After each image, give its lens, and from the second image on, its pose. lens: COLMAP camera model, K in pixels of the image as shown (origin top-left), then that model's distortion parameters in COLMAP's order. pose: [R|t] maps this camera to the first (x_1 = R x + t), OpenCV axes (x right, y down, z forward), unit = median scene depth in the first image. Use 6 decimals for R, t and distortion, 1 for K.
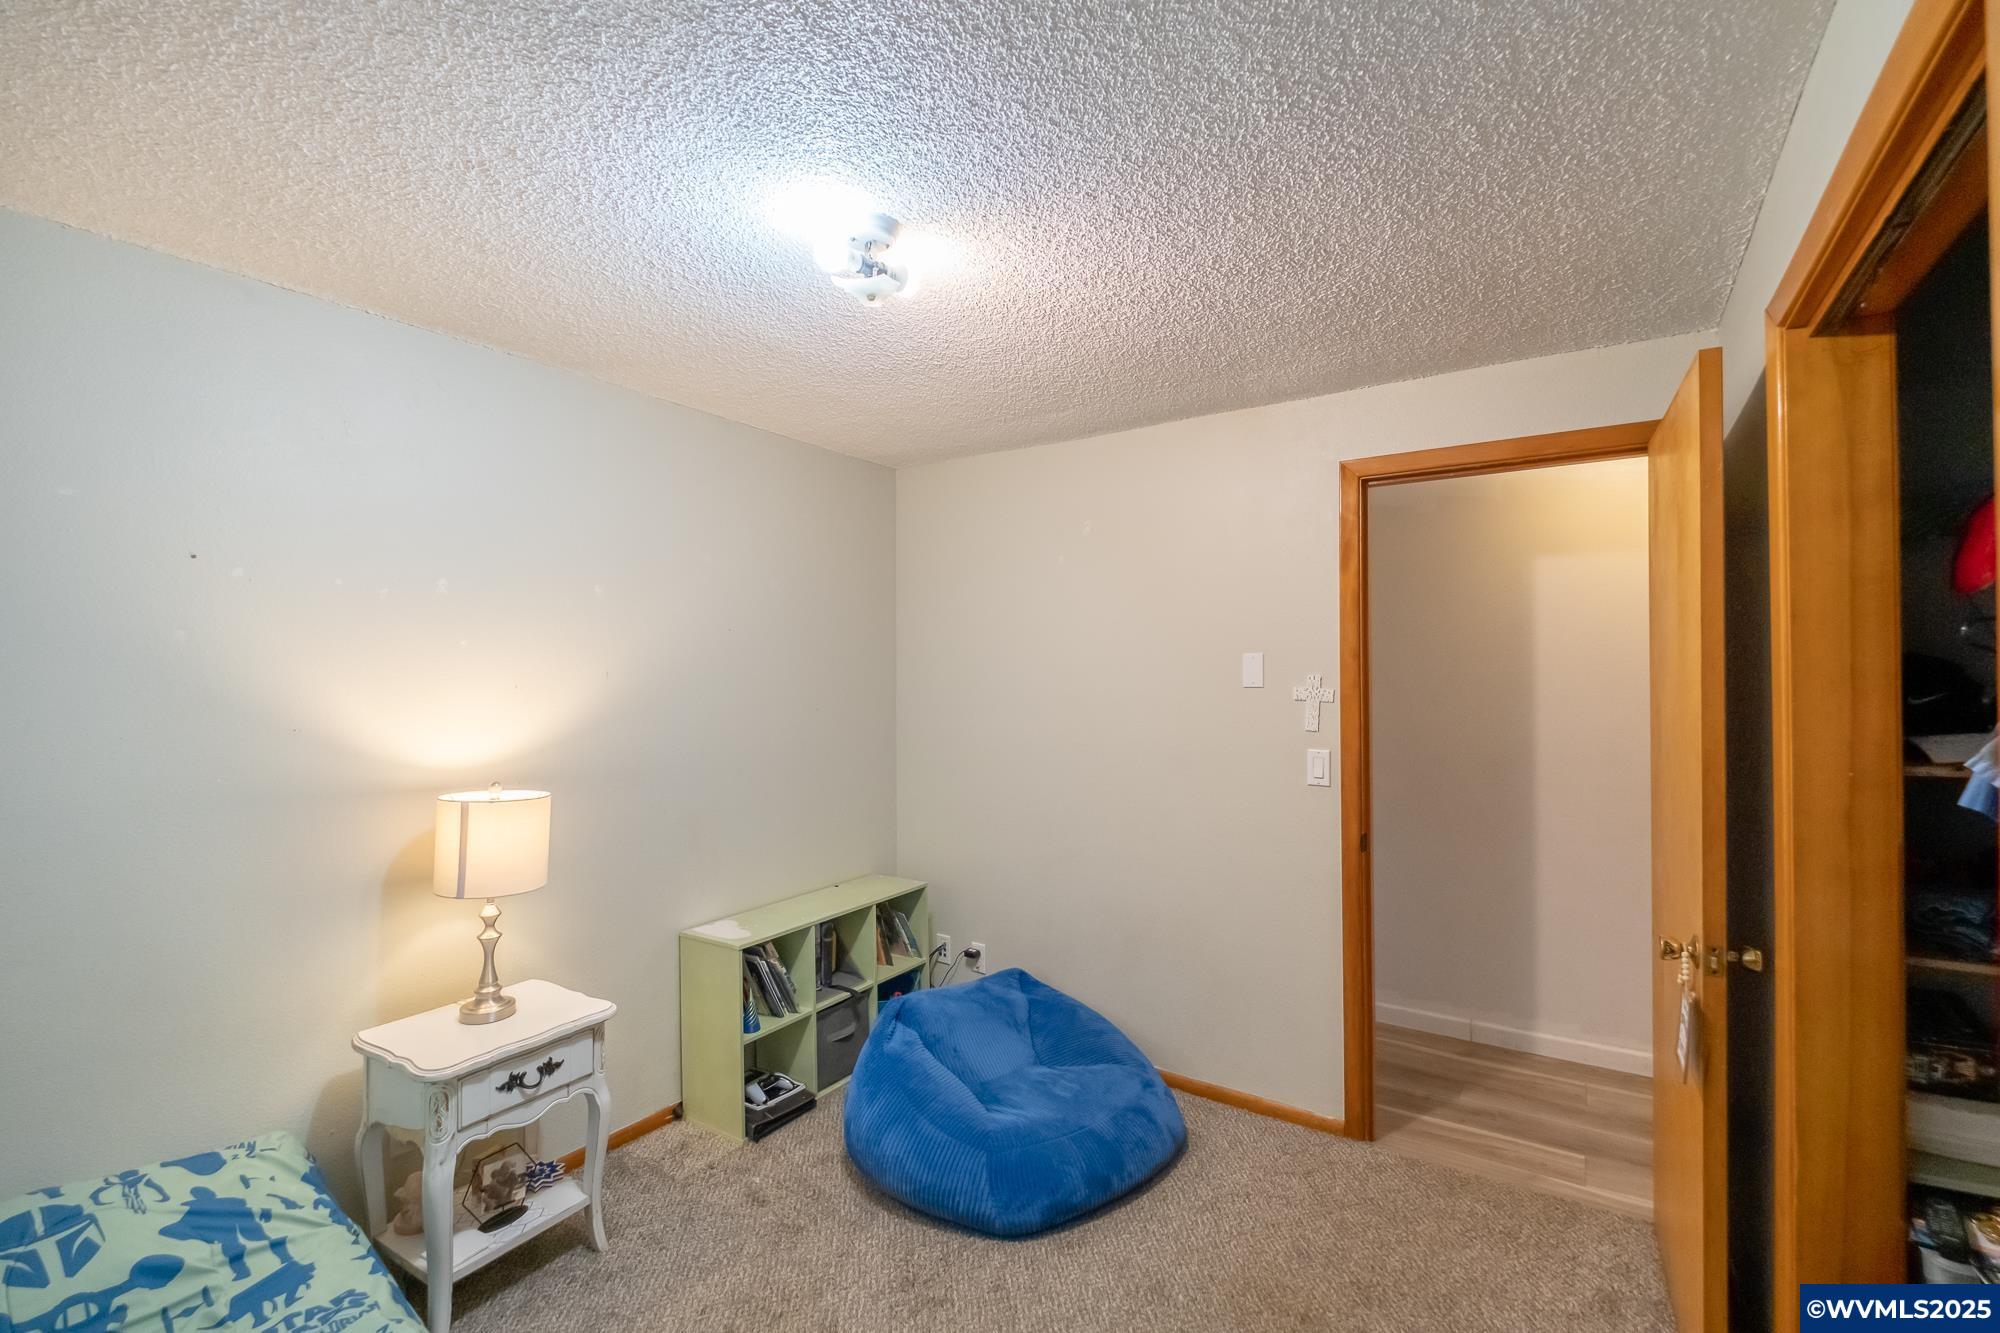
lens RADIAL K [[874.5, 0, 1017.5], [0, 874.5, 662.8], [0, 0, 1]] dist [0.003602, -0.007538]
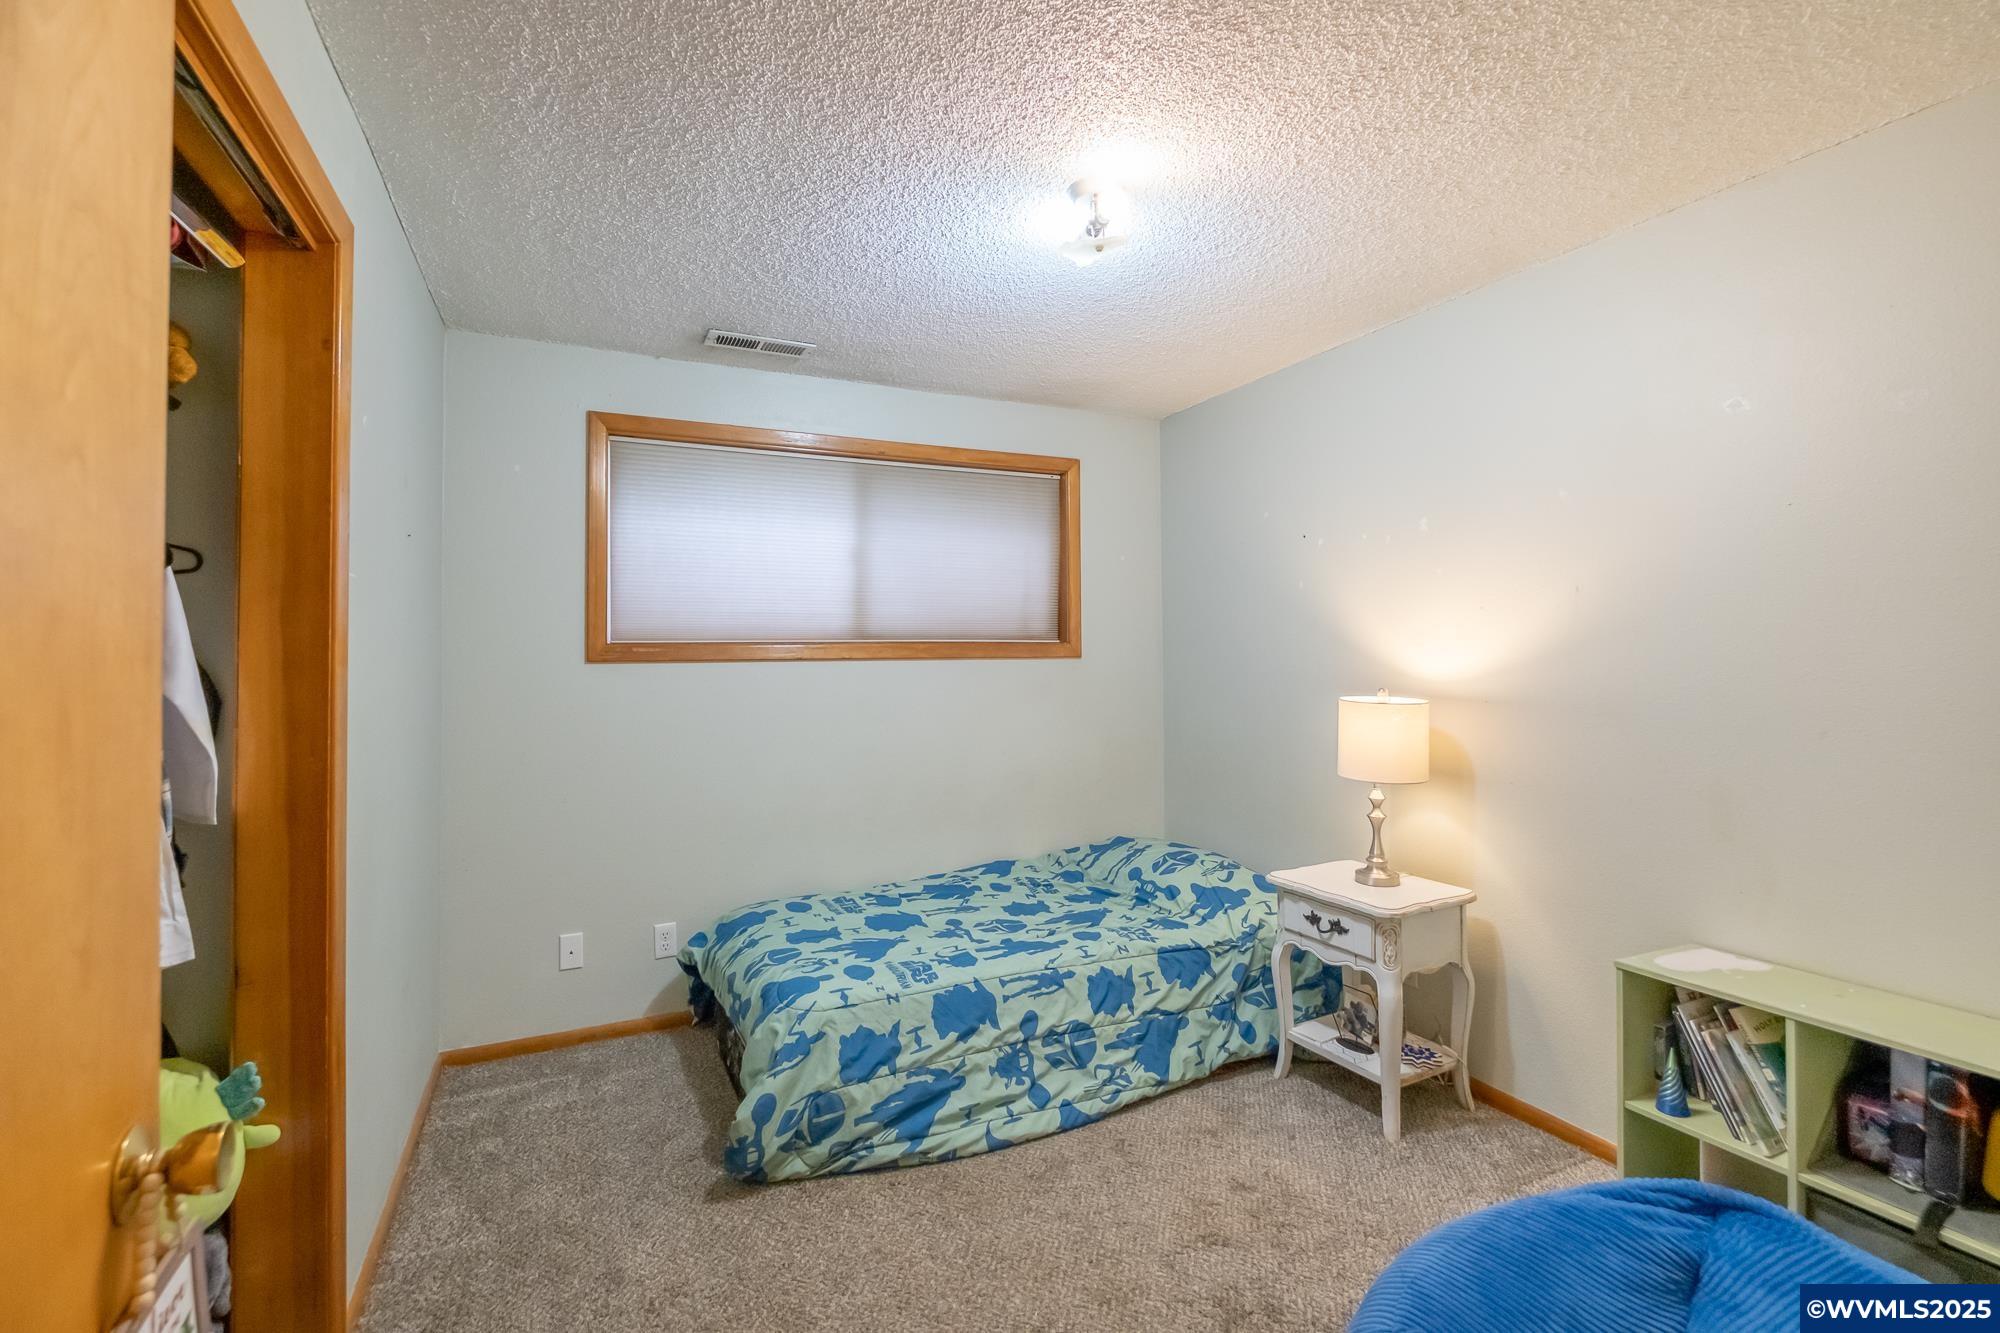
lens RADIAL K [[874.5, 0, 1017.5], [0, 874.5, 662.8], [0, 0, 1]] dist [0.003602, -0.007538]
pose [[-0.515717, 0.008576, -0.856716, 0.675435], [0.011492, 0.999929, 0.003091, 0.093672], [0.856682, -0.008251, -0.515779, 1.200700]]
